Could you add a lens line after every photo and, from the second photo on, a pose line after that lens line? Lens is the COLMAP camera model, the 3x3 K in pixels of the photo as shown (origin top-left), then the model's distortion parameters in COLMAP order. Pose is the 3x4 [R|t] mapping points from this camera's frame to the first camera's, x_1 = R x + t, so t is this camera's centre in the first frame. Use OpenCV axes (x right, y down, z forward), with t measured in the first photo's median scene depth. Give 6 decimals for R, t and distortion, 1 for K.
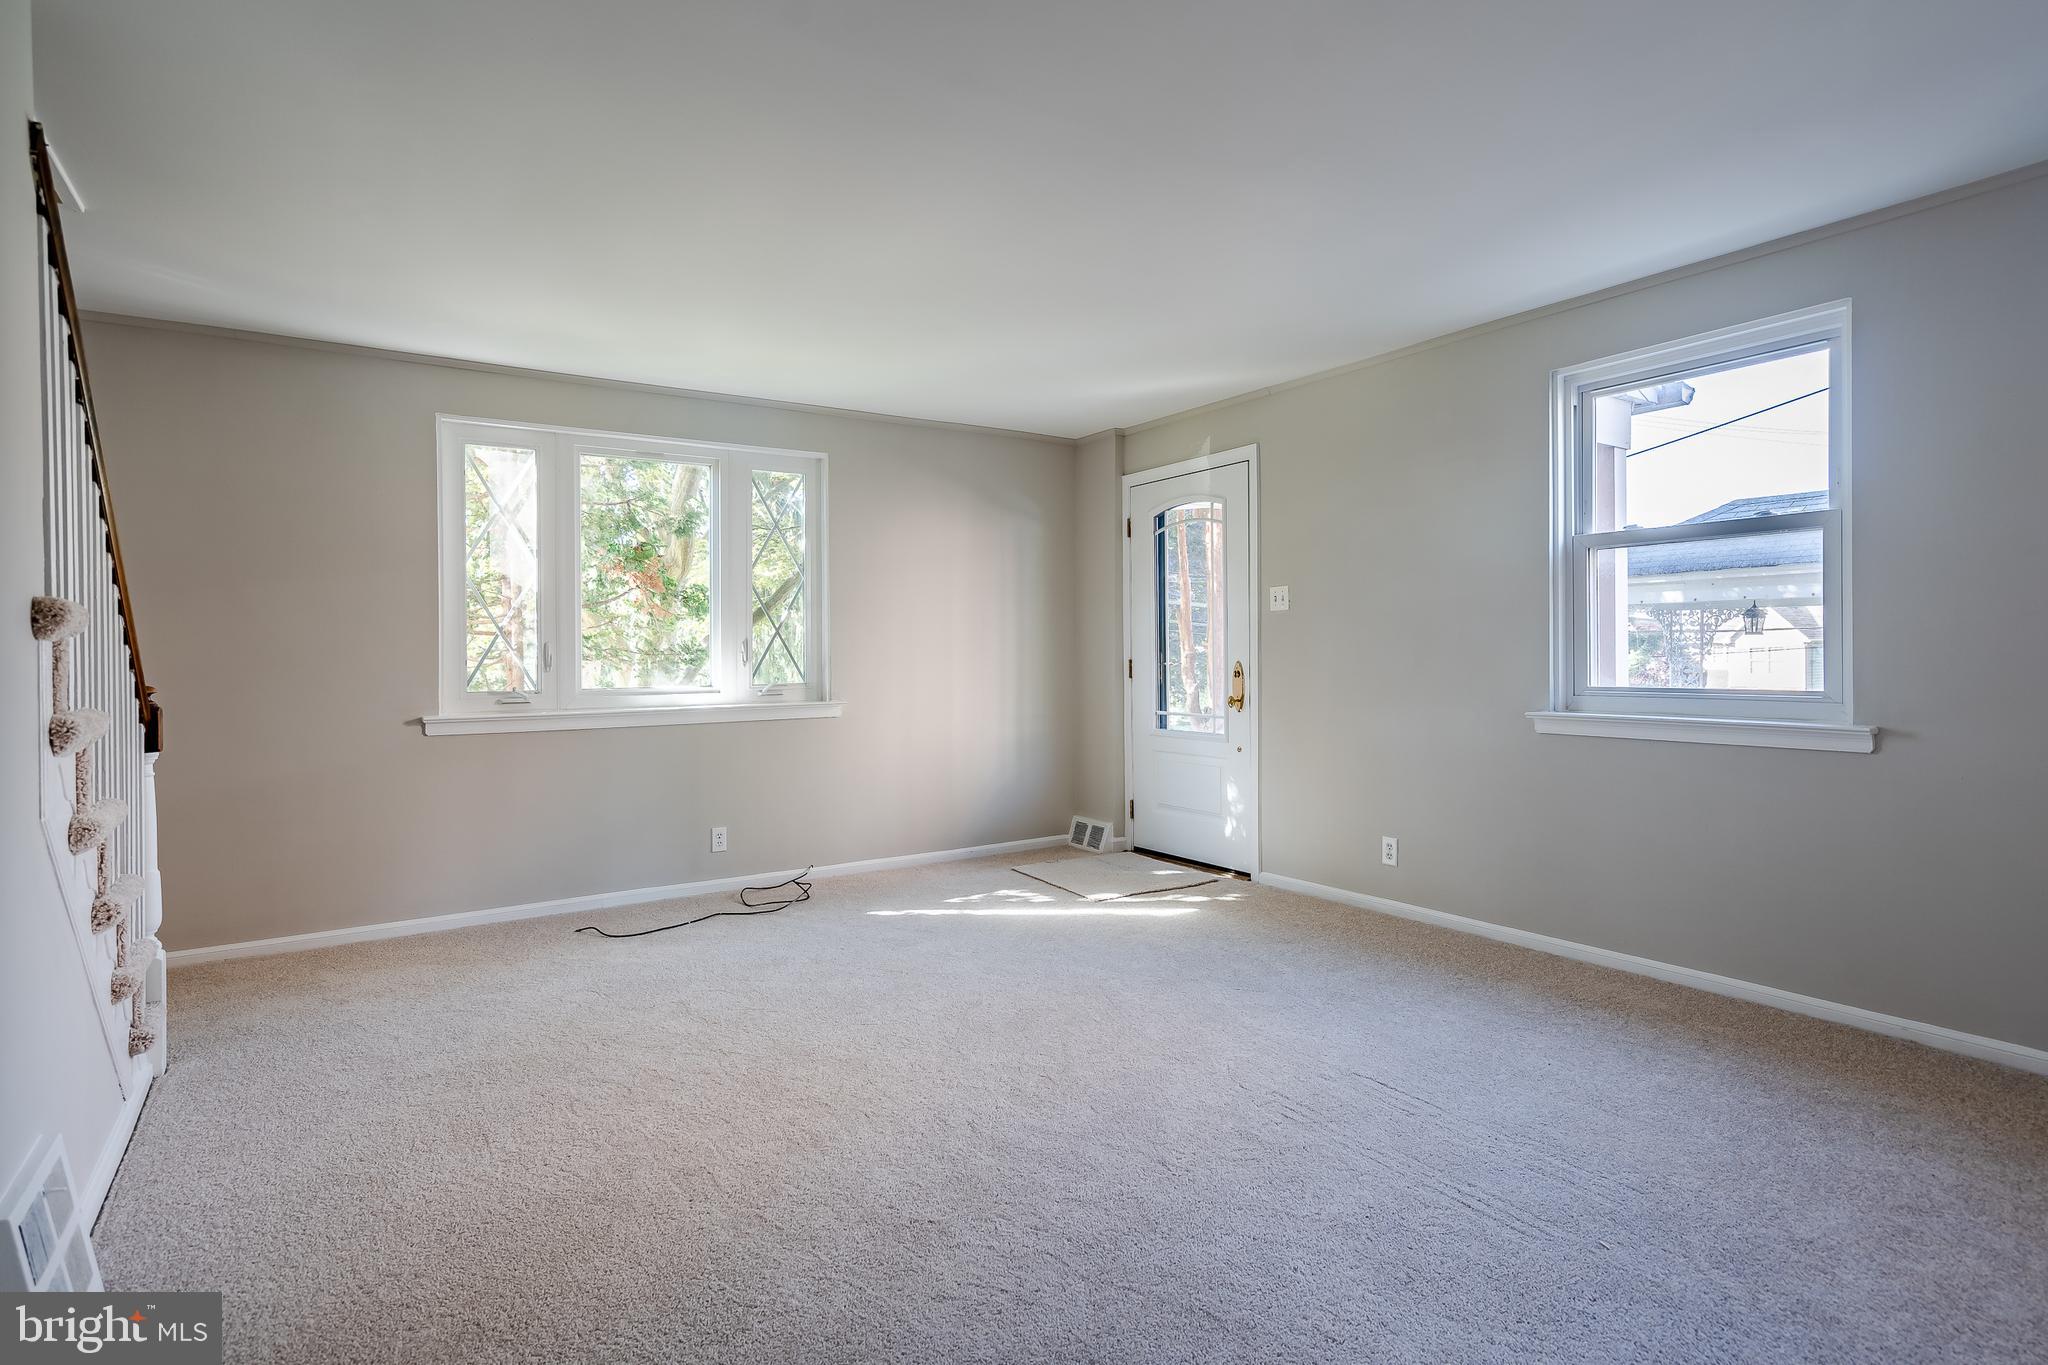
lens RADIAL K [[1046.4, 0, 1020.5], [0, 1046.4, 664.6], [0, 0, 1]] dist [0.005555, -0.000084]
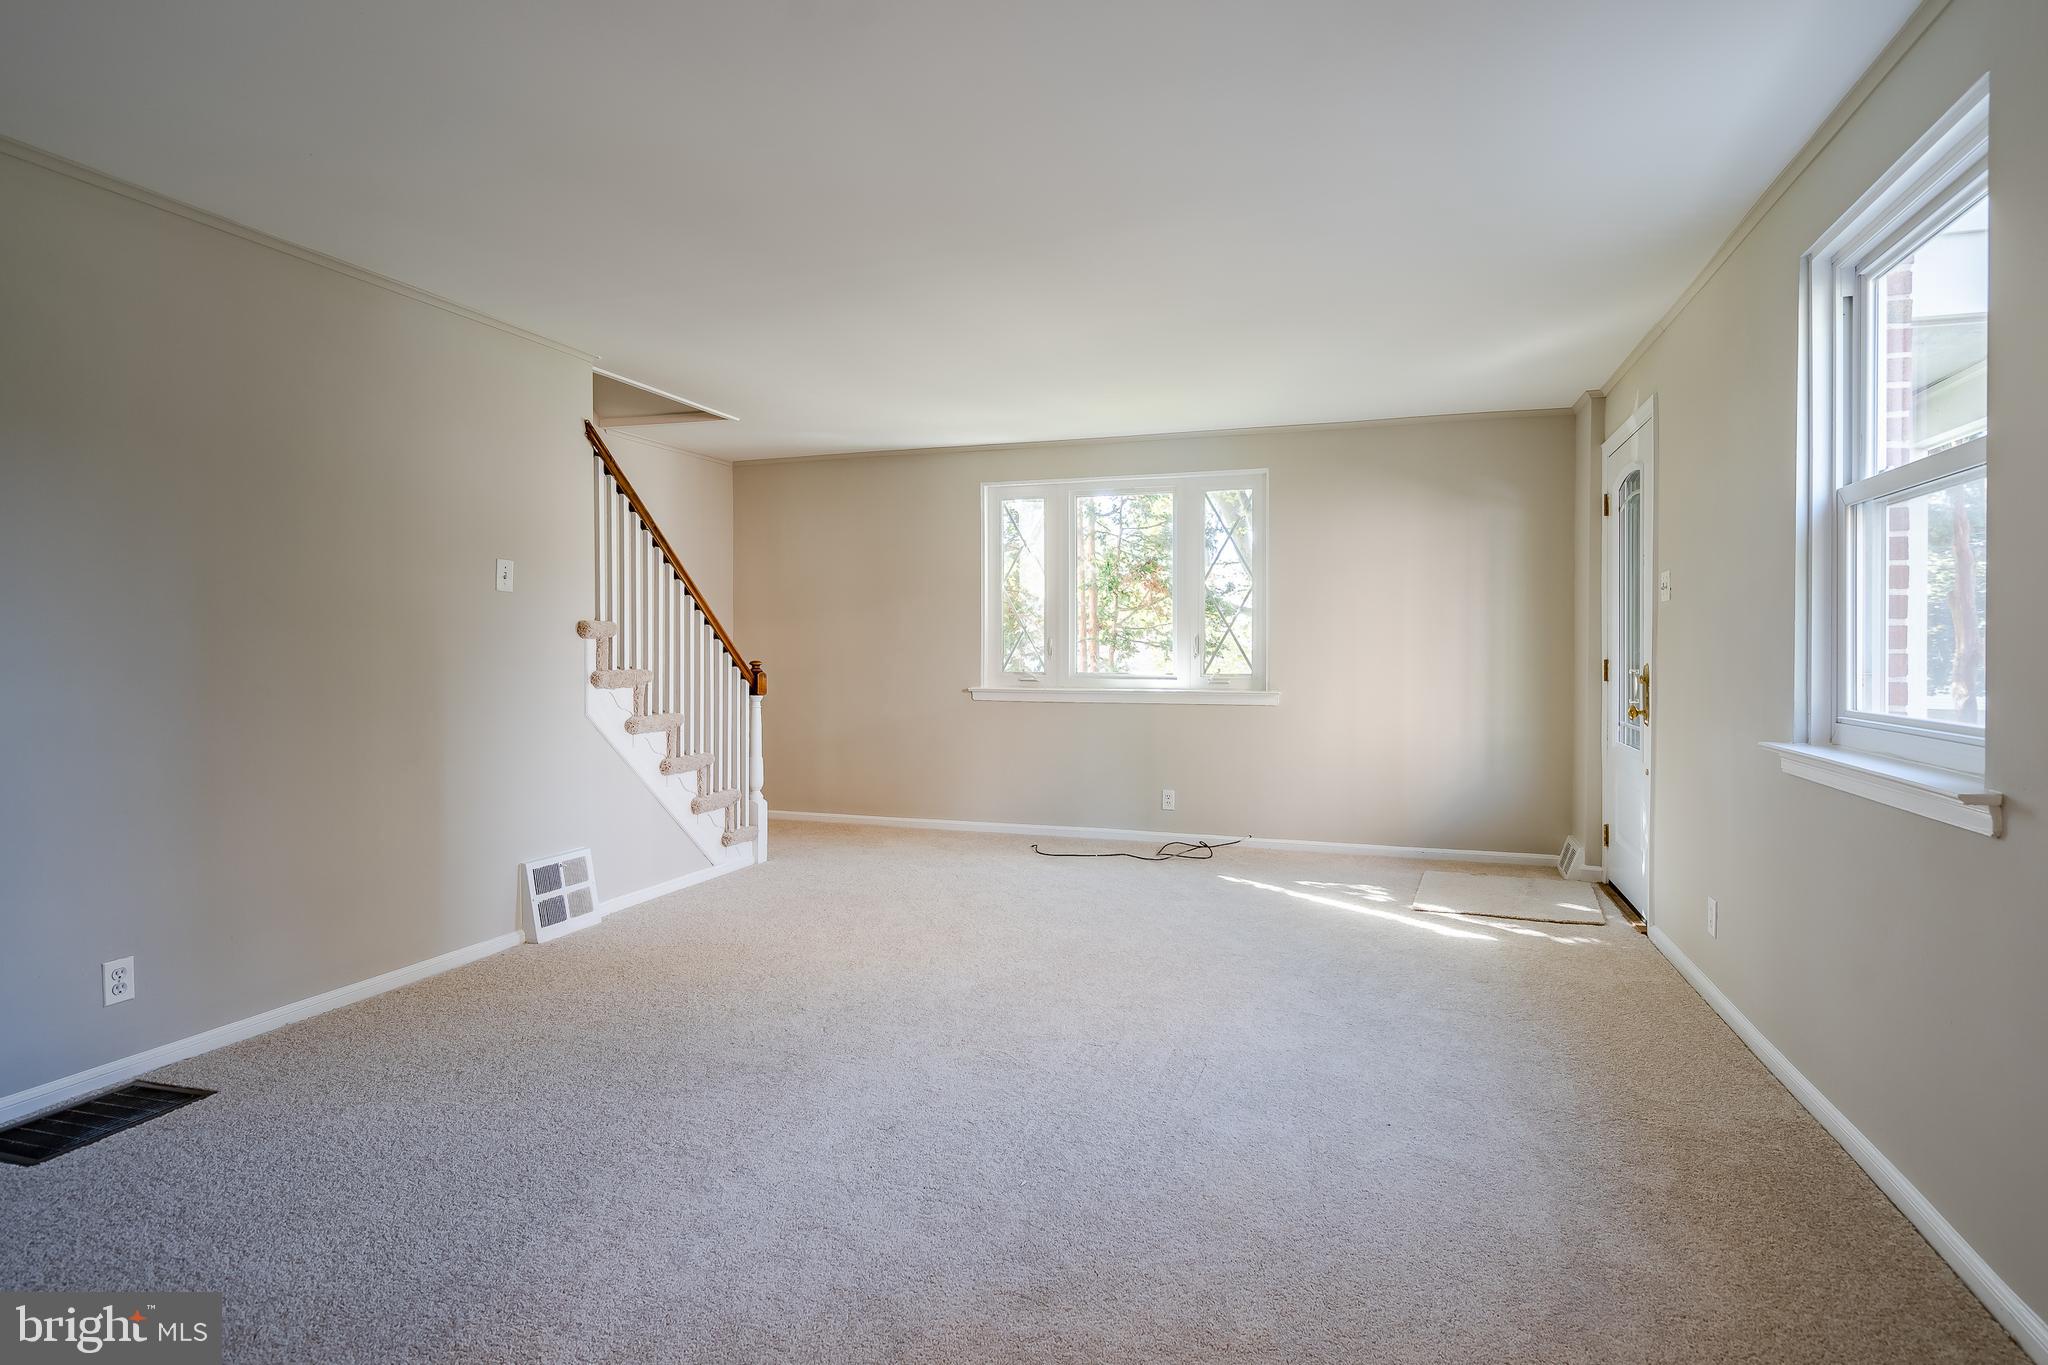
lens RADIAL K [[1046.4, 0, 1041.3], [0, 1046.4, 663.6], [0, 0, 1]] dist [0.005555, -0.000084]
pose [[0.617723, 0.023272, -0.786051, 0.596477], [-0.017828, 0.999720, 0.015588, -0.008217], [0.786193, 0.004385, 0.617965, 0.134479]]
